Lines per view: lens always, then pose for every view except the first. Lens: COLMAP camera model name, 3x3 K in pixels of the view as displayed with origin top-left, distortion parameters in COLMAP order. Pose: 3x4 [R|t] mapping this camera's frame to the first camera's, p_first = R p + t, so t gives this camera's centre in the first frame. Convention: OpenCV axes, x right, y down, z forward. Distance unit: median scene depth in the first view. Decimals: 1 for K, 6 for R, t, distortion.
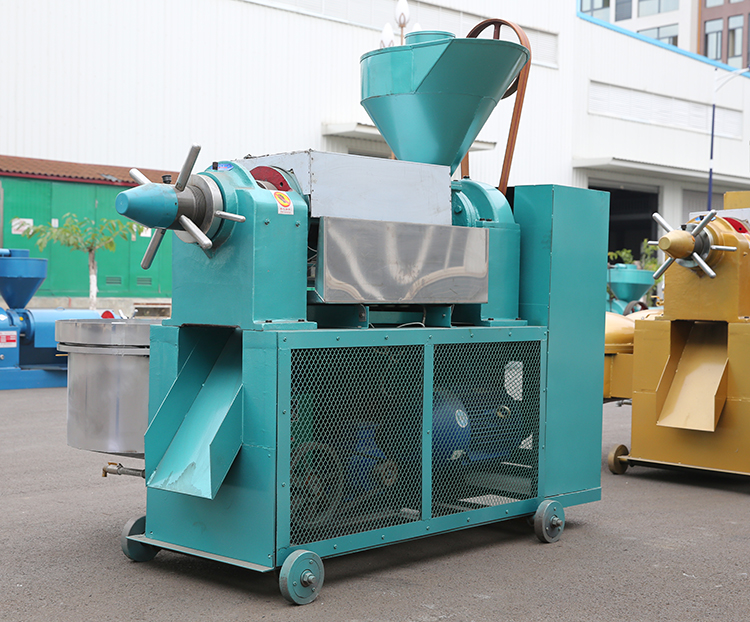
lens RADIAL K [[1259.1, 0, 375.0], [0, 1259.1, 311.0], [0, 0, 1]] dist [0.008044, 0.009898]
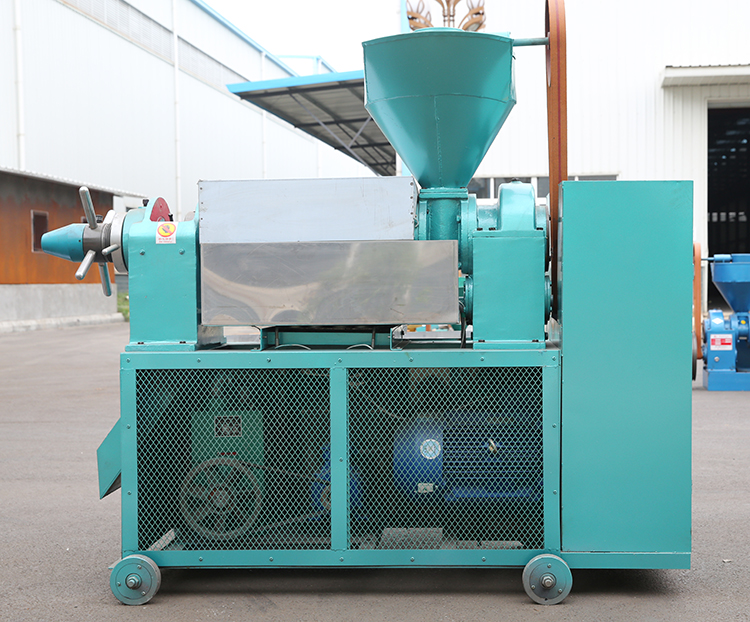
lens RADIAL K [[1176.3, 0, 375.0], [0, 1176.3, 311.0], [0, 0, 1]] dist [0.013623, 0.017535]
pose [[0.641366, -0.003004, -0.767229, 0.742265], [0.006342, 0.999979, 0.001386, -0.017730], [0.767209, -0.005754, 0.641372, 0.444304]]
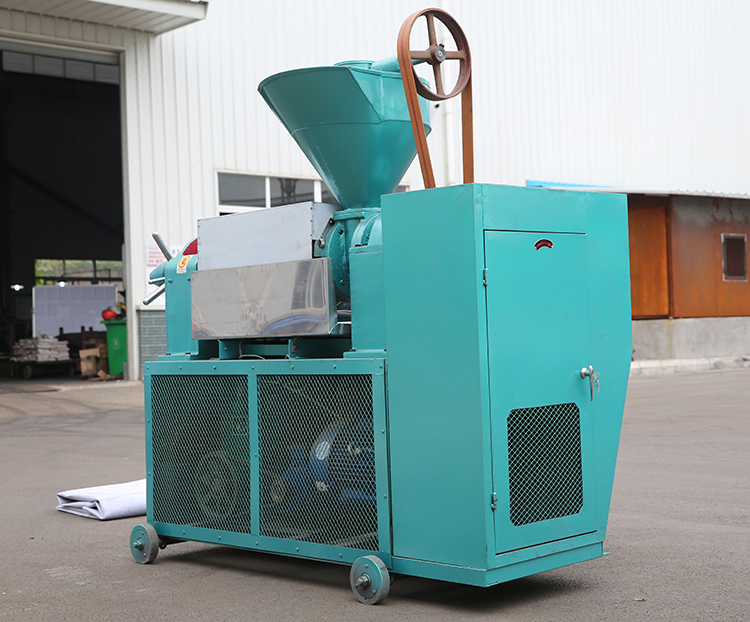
lens RADIAL K [[1326.5, 0, 374.9], [0, 1326.5, 288.5], [0, 0, 1]] dist [-0.000596, -0.016320]
pose [[-0.087864, -0.049439, -0.994905, 1.180961], [0.012291, 0.998638, -0.050710, 0.011572], [0.996057, -0.016684, -0.087136, 1.201540]]
